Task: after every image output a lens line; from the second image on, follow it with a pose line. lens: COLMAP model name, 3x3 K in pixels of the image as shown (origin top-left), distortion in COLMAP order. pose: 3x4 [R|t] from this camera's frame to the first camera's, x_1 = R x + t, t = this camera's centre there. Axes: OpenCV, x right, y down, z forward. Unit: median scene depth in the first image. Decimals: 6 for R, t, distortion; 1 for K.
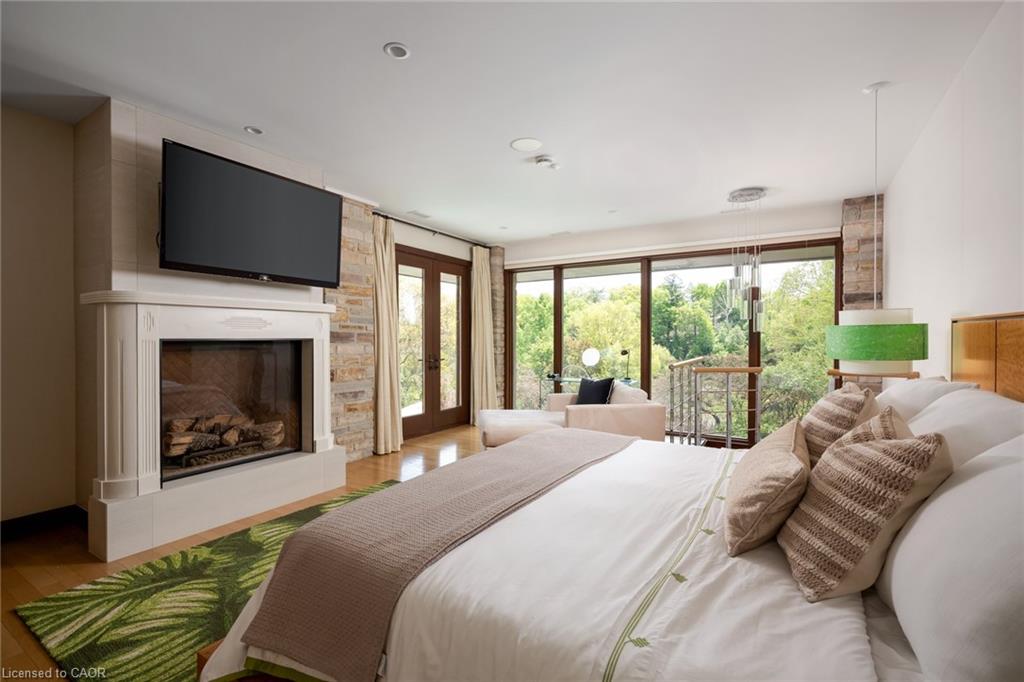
lens RADIAL K [[472.8, 0, 510.2], [0, 472.8, 338.3], [0, 0, 1]] dist [-0.003717, -0.000596]
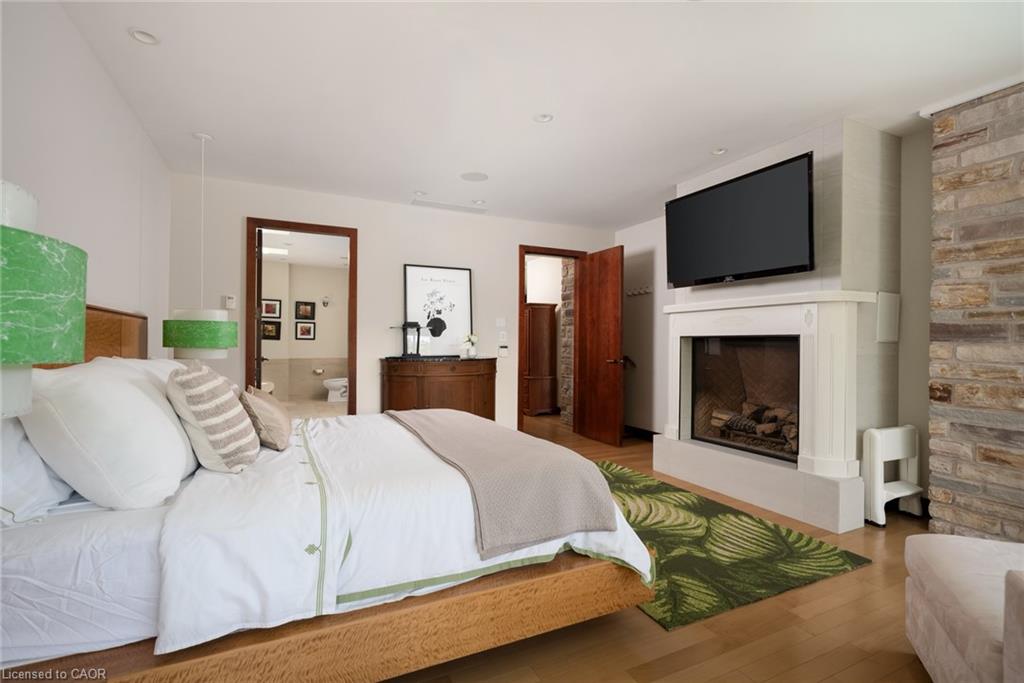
lens RADIAL K [[472.8, 0, 511.6], [0, 472.8, 344.5], [0, 0, 1]] dist [-0.003717, -0.000596]
pose [[-0.543123, 0.003853, -0.839644, 0.638129], [-0.005476, 0.999952, 0.008131, 0.015336], [0.839635, 0.009014, -0.543076, 1.143622]]
